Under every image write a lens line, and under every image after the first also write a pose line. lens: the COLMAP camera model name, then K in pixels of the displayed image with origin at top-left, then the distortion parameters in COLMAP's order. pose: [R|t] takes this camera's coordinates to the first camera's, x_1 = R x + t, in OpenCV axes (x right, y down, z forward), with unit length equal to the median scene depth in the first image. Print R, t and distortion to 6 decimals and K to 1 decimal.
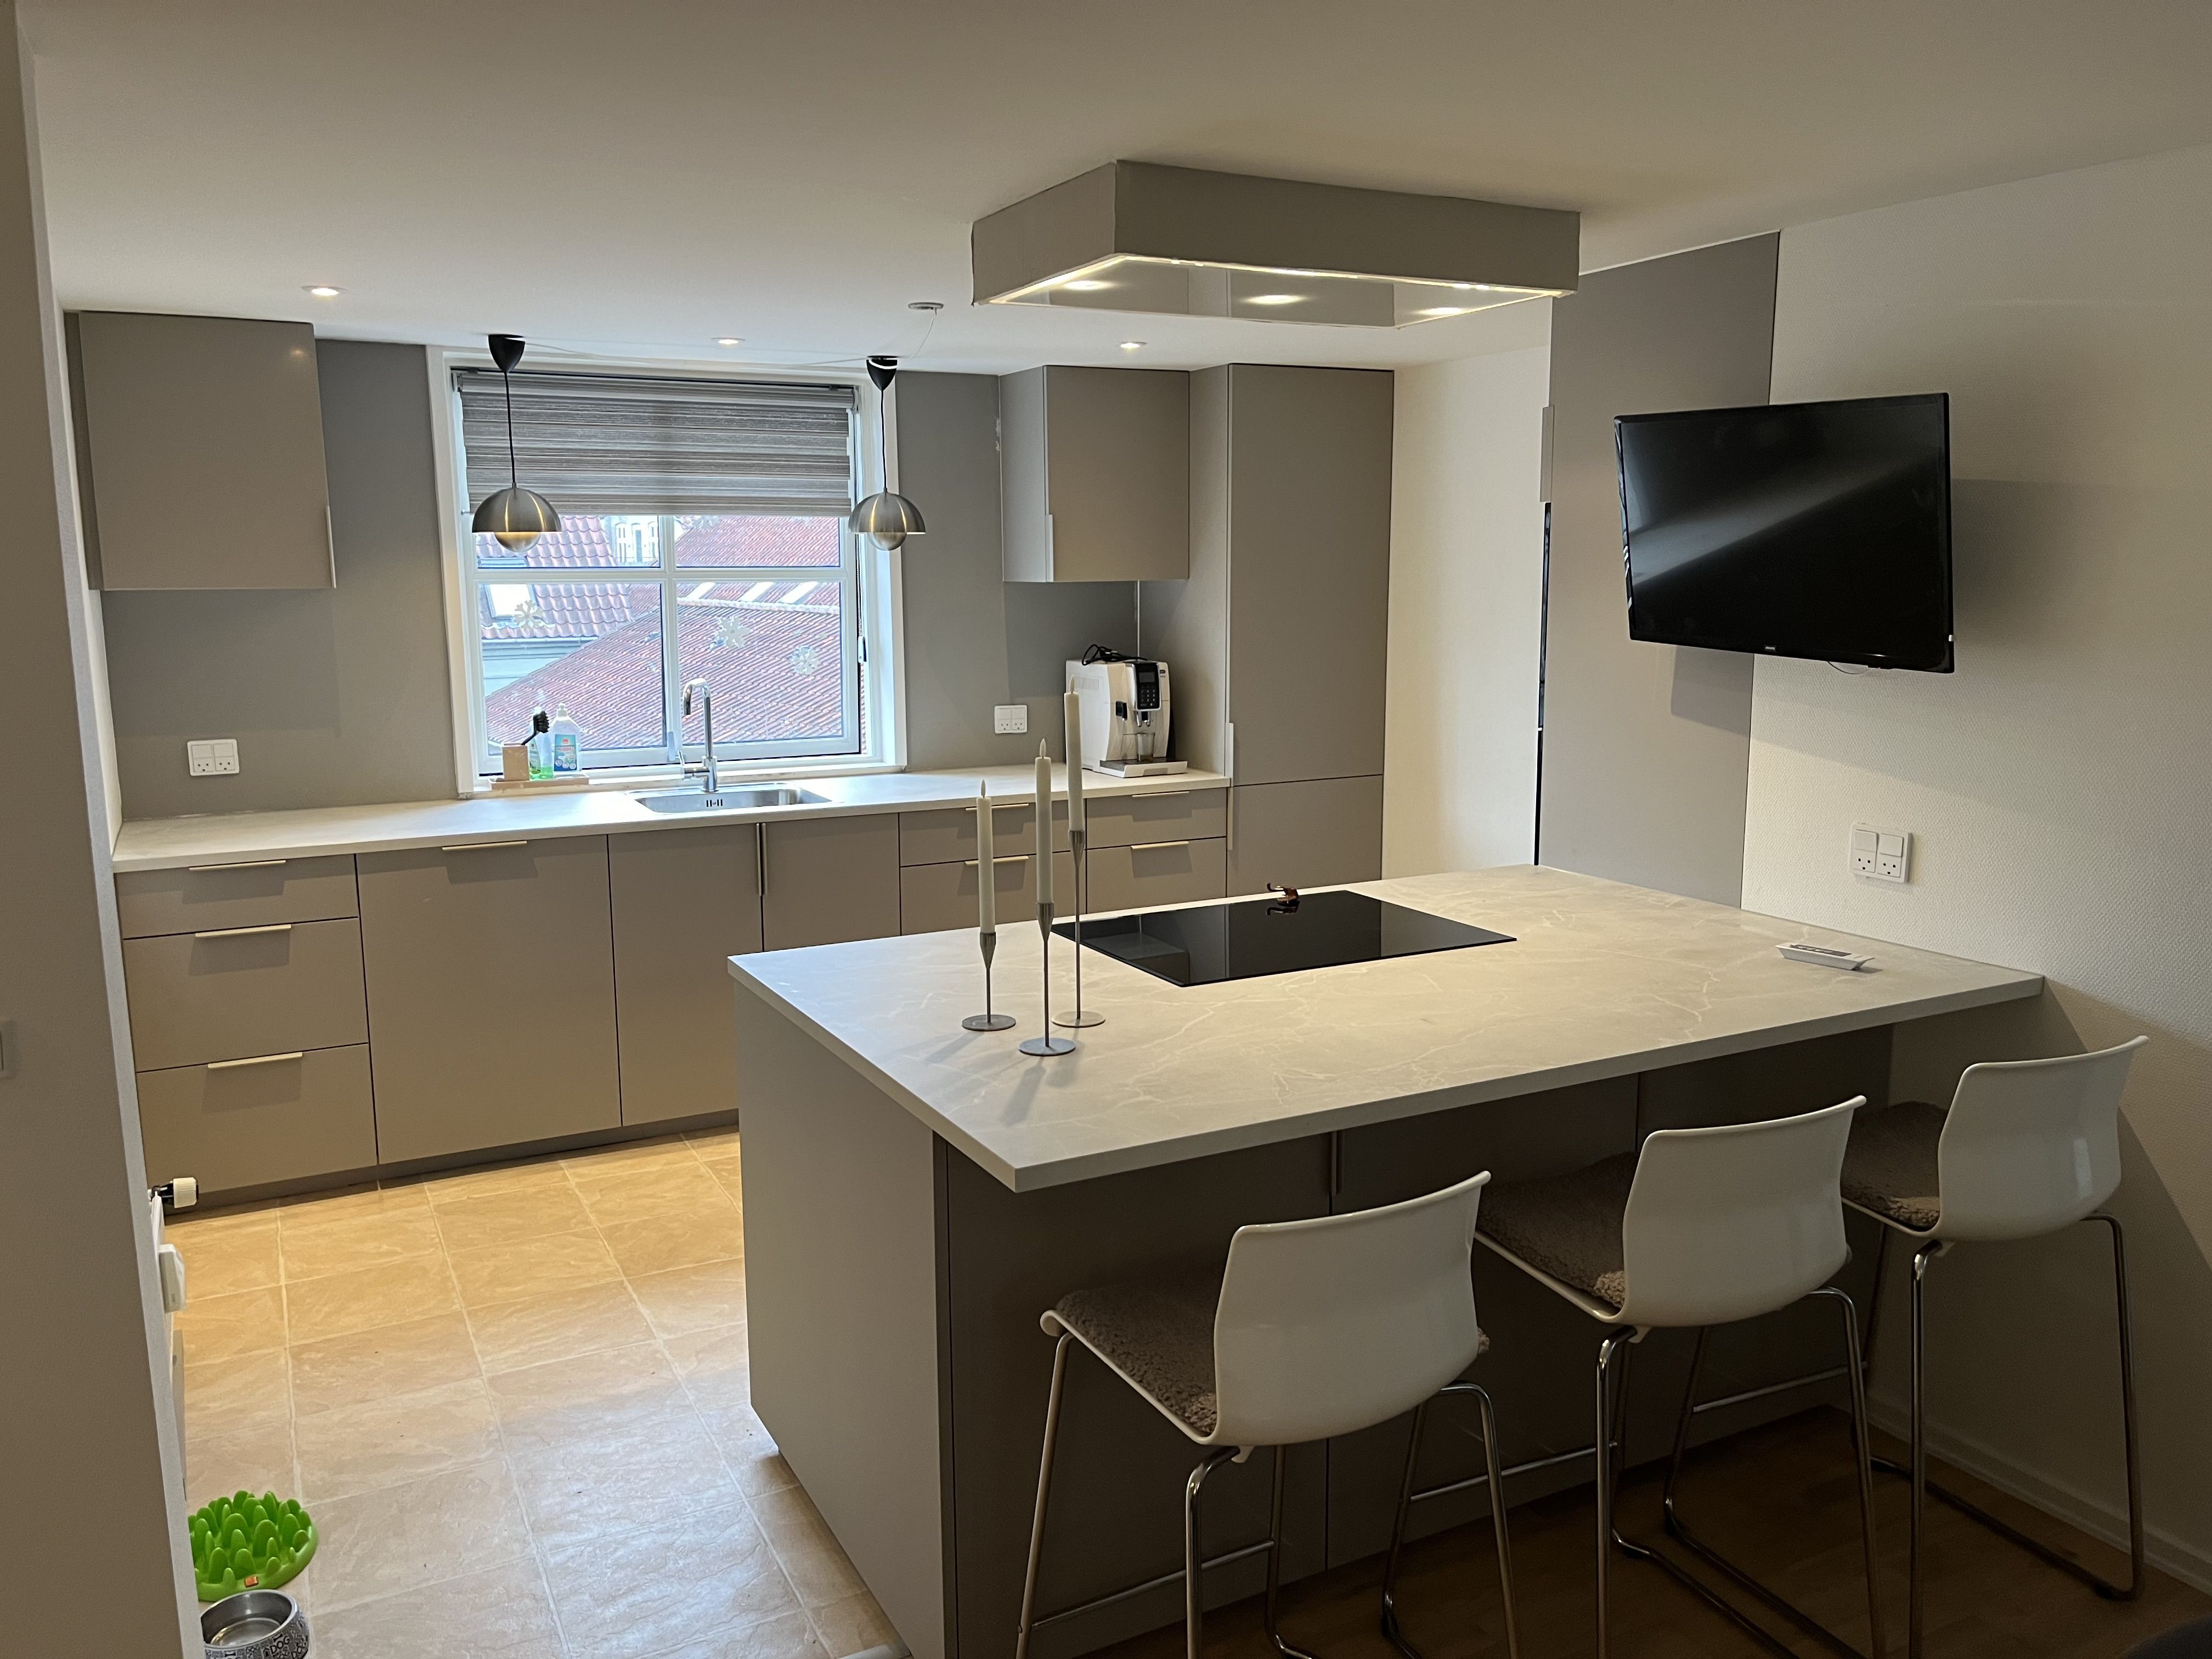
lens RADIAL K [[1698.8, 0, 1104.4], [0, 1698.8, 825.1], [0, 0, 1]] dist [0.030524, 0.002882]
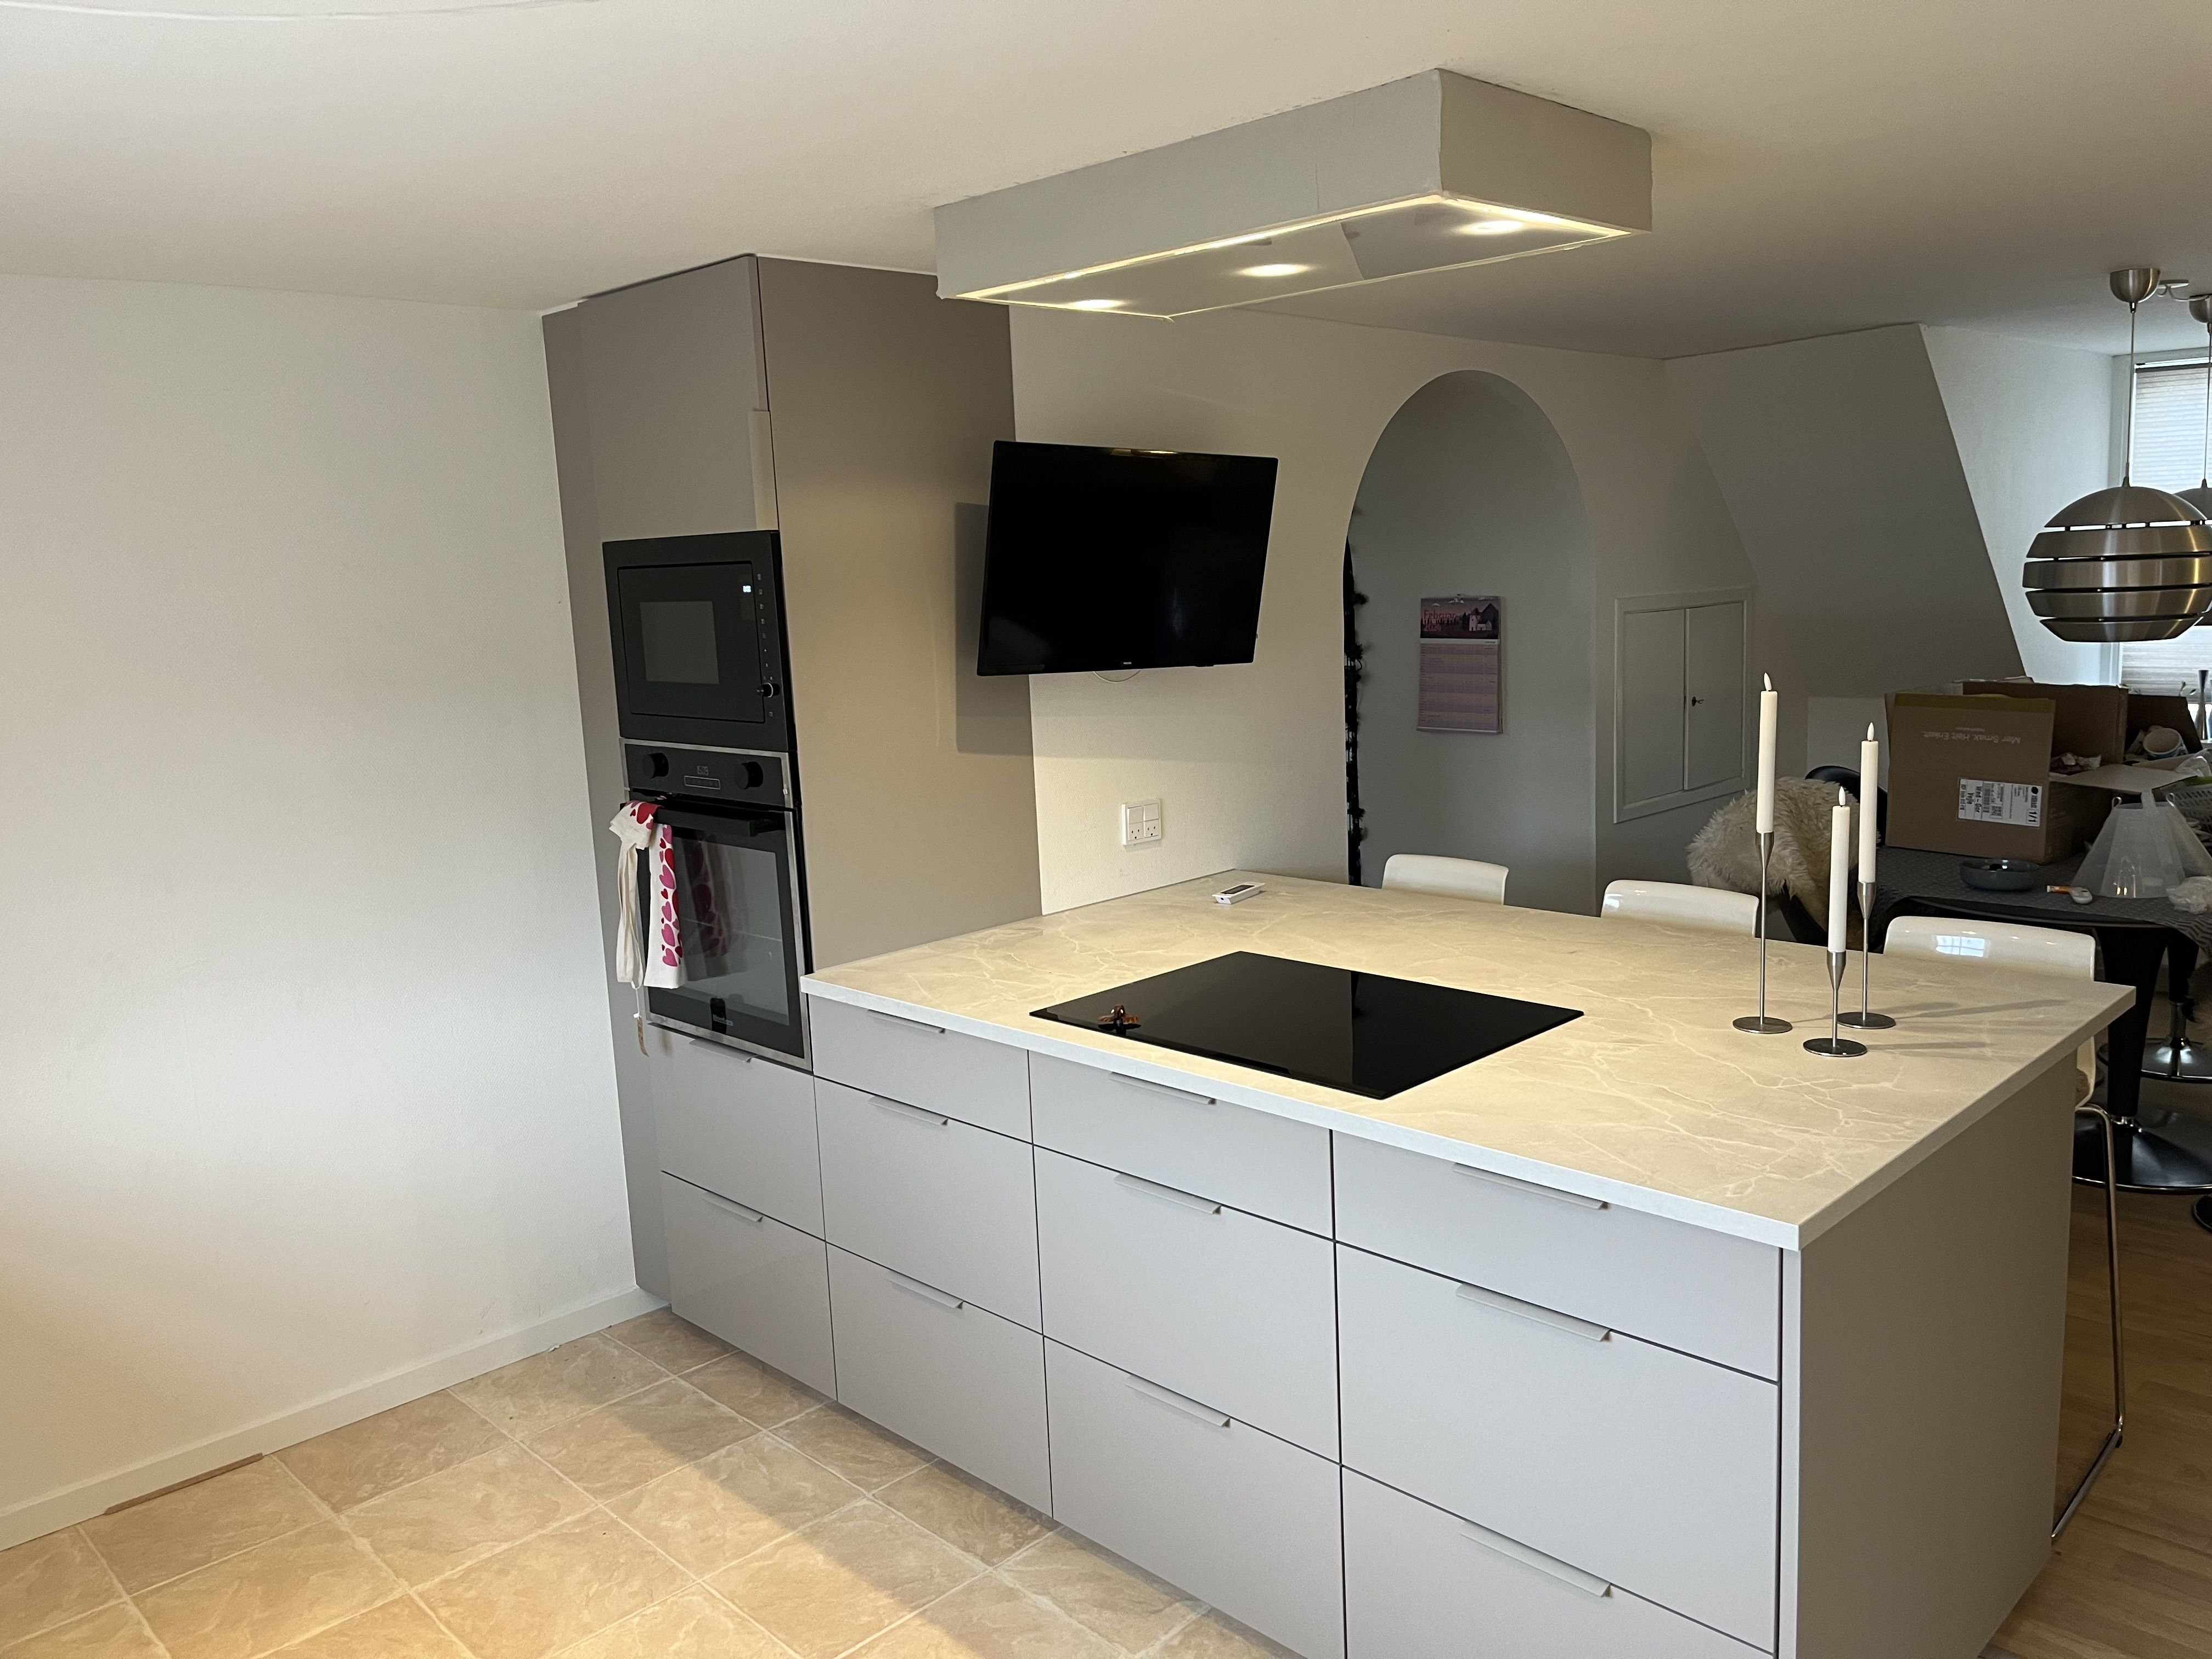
lens RADIAL K [[1698.8, 0, 1105.1], [0, 1698.8, 829.8], [0, 0, 1]] dist [0.030524, 0.002882]
pose [[-0.293385, -0.130538, 0.947040, -0.856922], [0.194784, 0.961691, 0.192899, -0.268928], [-0.935941, 0.241062, -0.256719, 1.645174]]
